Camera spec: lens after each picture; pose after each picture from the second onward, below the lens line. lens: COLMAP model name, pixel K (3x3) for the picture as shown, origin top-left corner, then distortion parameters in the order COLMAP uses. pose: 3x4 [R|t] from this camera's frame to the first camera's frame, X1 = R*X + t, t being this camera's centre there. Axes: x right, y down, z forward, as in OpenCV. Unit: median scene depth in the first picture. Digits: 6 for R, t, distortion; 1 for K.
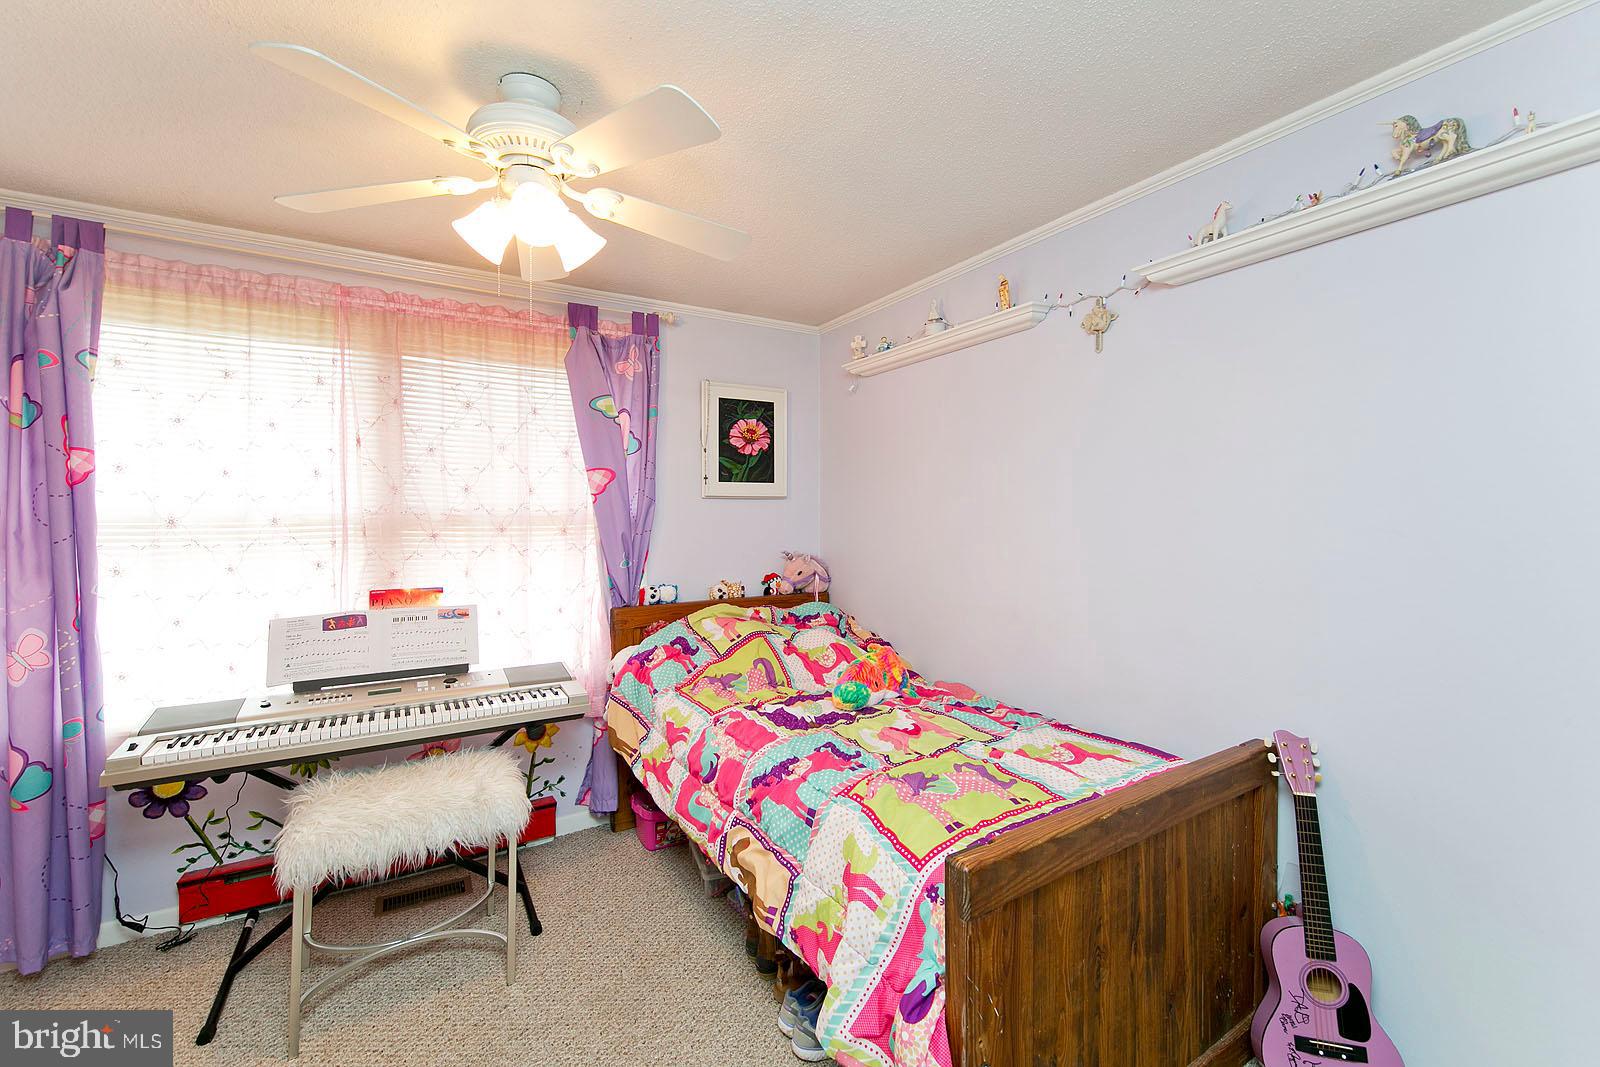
lens RADIAL K [[659.1, 0, 796.9], [0, 659.1, 516.7], [0, 0, 1]] dist [0.000528, 0.000083]
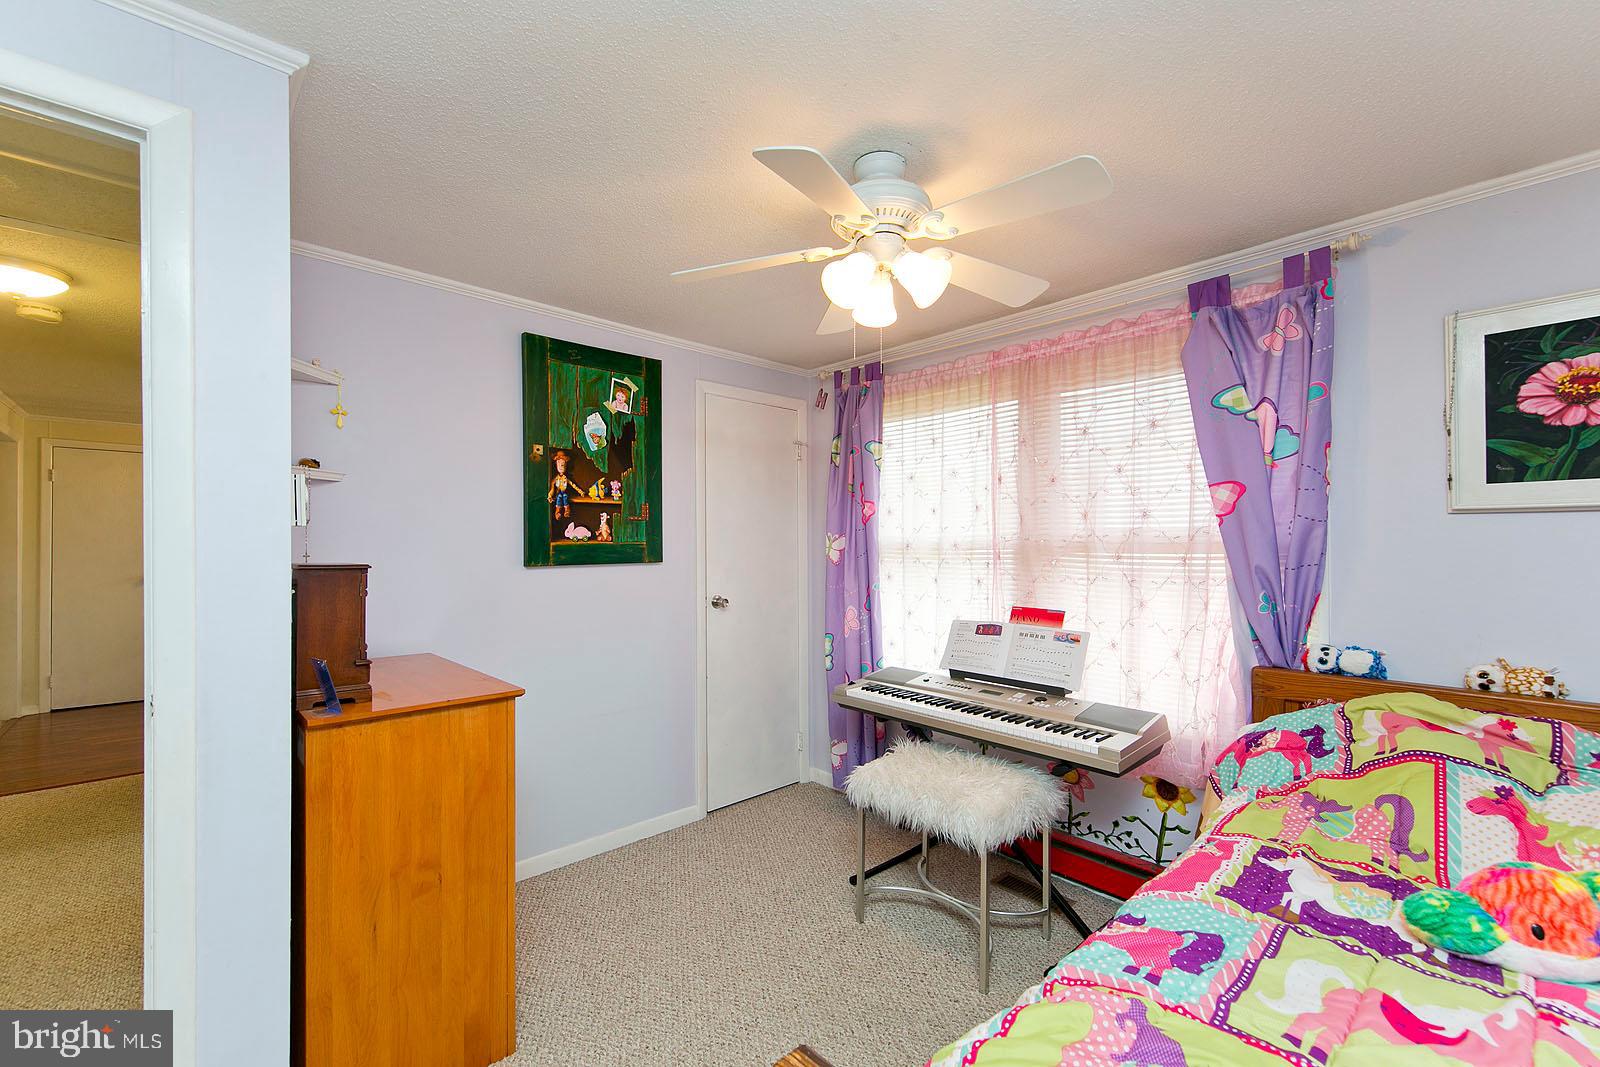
lens RADIAL K [[673.3, 0, 797.3], [0, 673.3, 531.7], [0, 0, 1]] dist [-0.007390, -0.000459]
pose [[0.181336, -0.007792, -0.983390, 0.442719], [0.002515, 0.999969, -0.007459, -0.011008], [0.983418, -0.001120, 0.181350, 0.407459]]
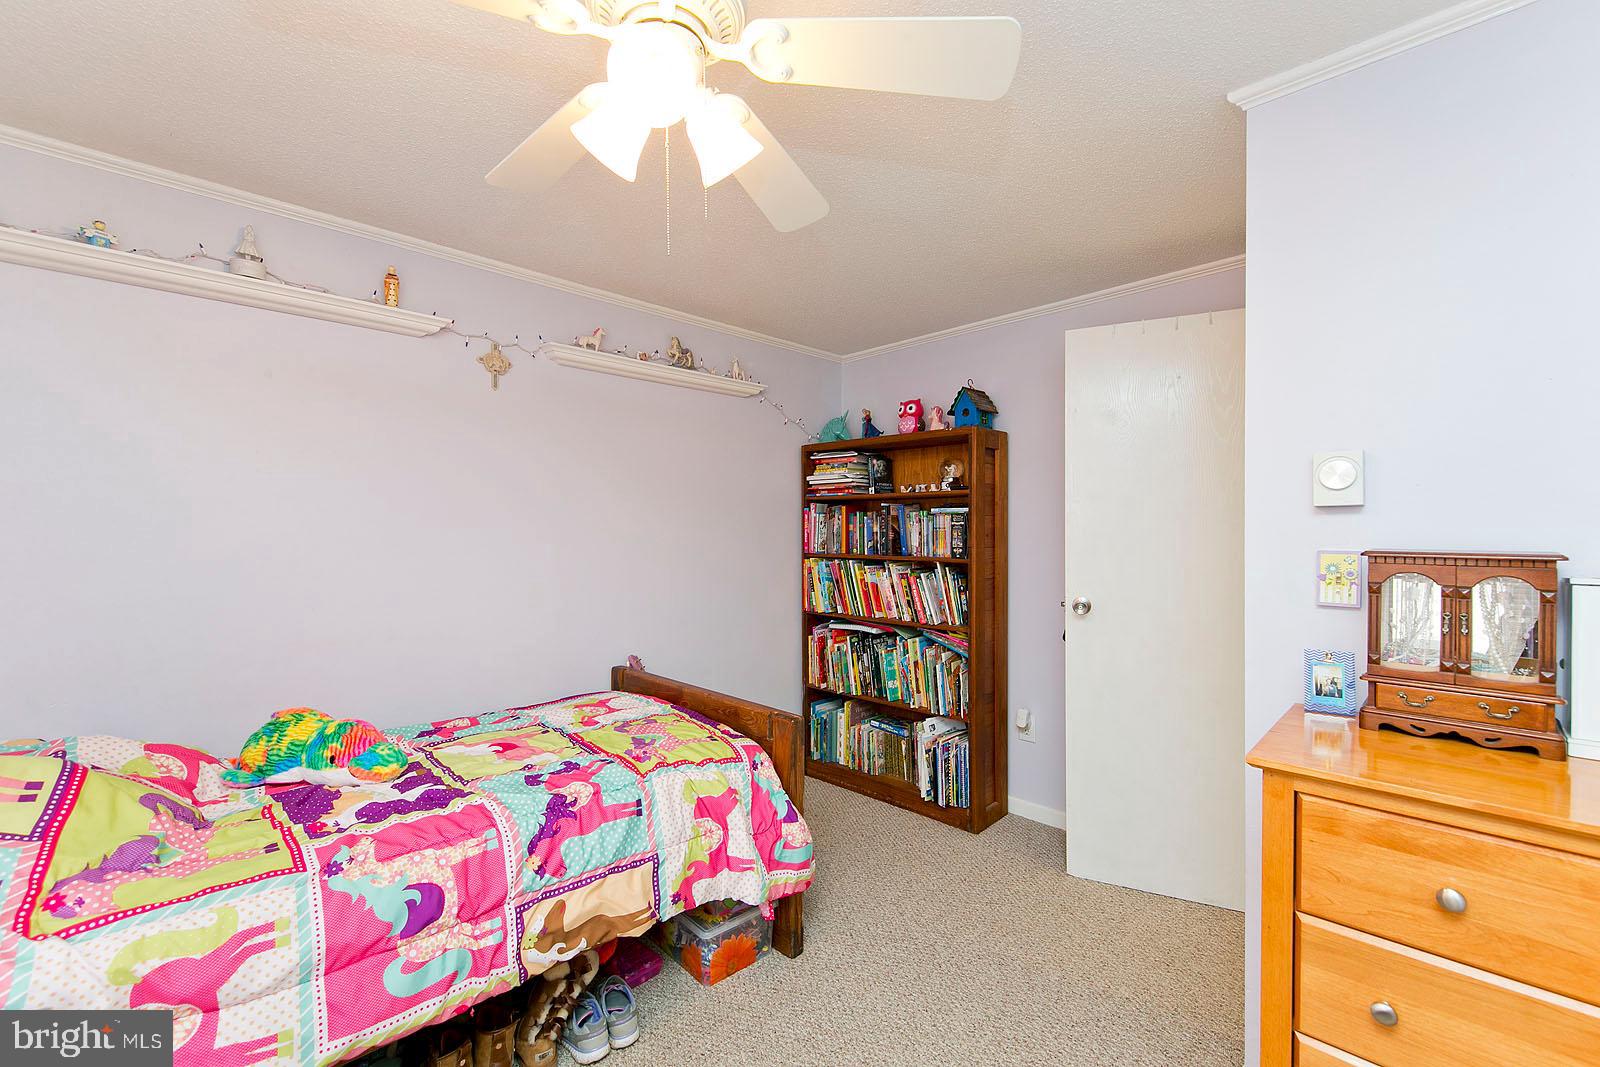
lens RADIAL K [[673.3, 0, 797.3], [0, 673.3, 531.7], [0, 0, 1]] dist [-0.007390, -0.000459]
pose [[-0.213112, 0.003661, 0.977021, -0.710058], [0.001098, 0.999993, -0.003508, 0.007340], [-0.977027, 0.000325, -0.213114, 0.631130]]
